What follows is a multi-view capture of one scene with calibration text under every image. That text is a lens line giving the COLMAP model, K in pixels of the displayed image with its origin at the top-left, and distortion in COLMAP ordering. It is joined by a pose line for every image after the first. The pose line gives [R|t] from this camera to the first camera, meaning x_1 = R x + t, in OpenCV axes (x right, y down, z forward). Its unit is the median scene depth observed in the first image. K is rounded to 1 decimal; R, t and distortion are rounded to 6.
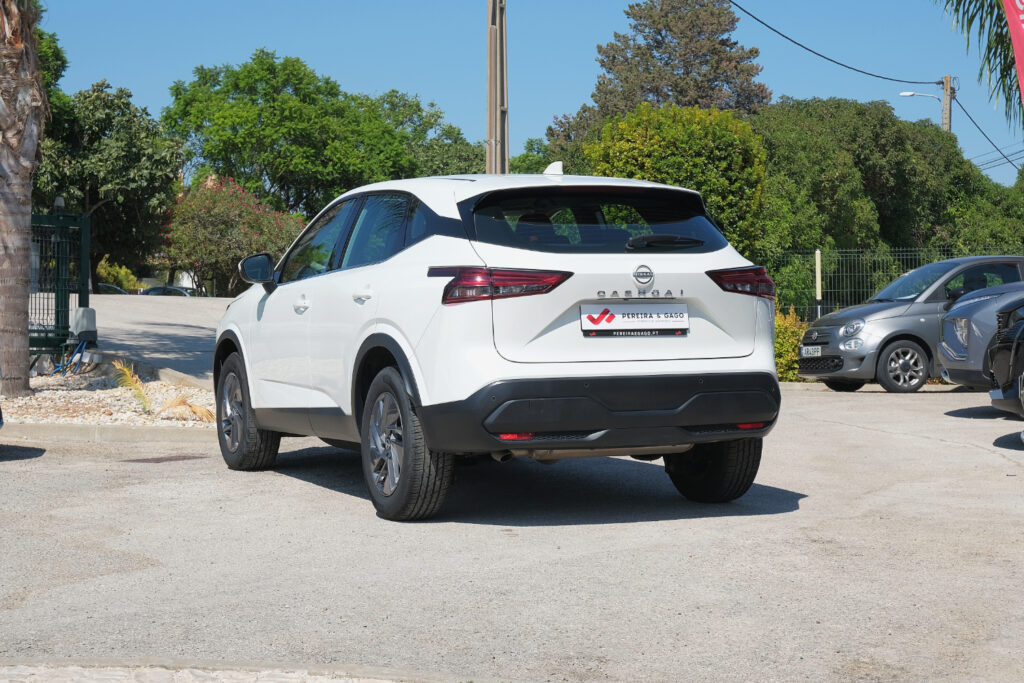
lens RADIAL K [[1845.7, 0, 512.7], [0, 1845.7, 343.9], [0, 0, 1]] dist [-0.069794, 0.000000]
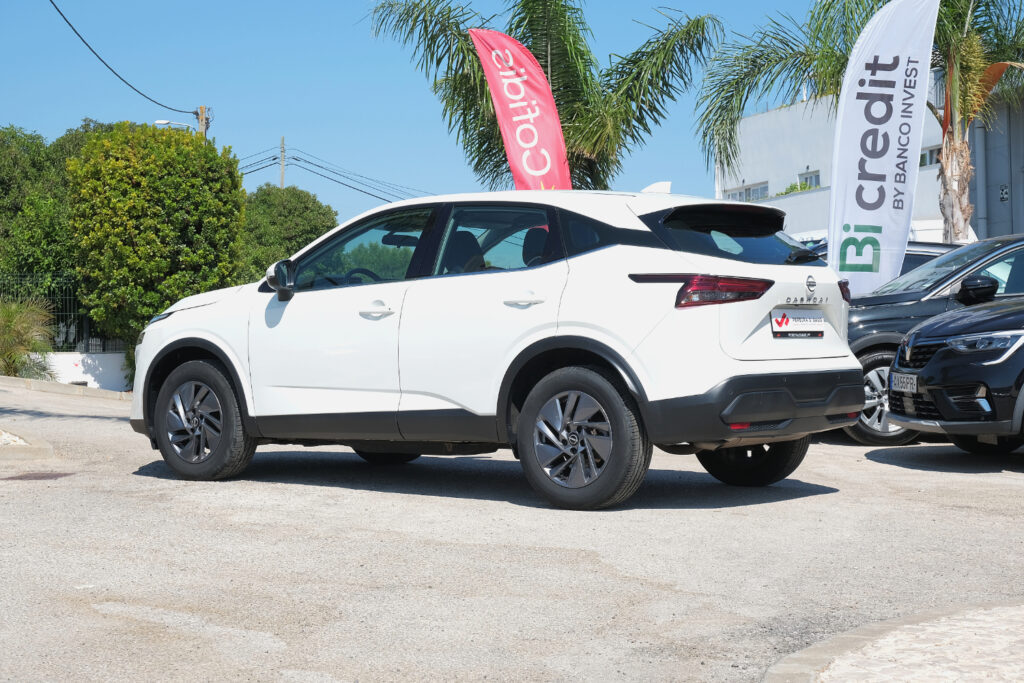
lens RADIAL K [[1845.7, 0, 514.5], [0, 1845.7, 372.3], [0, 0, 1]] dist [-0.069794, 0.000000]
pose [[0.876777, -0.008203, 0.480828, -0.191671], [0.008312, 0.999964, 0.001902, 0.004146], [-0.480826, 0.002329, 0.876813, 0.023541]]
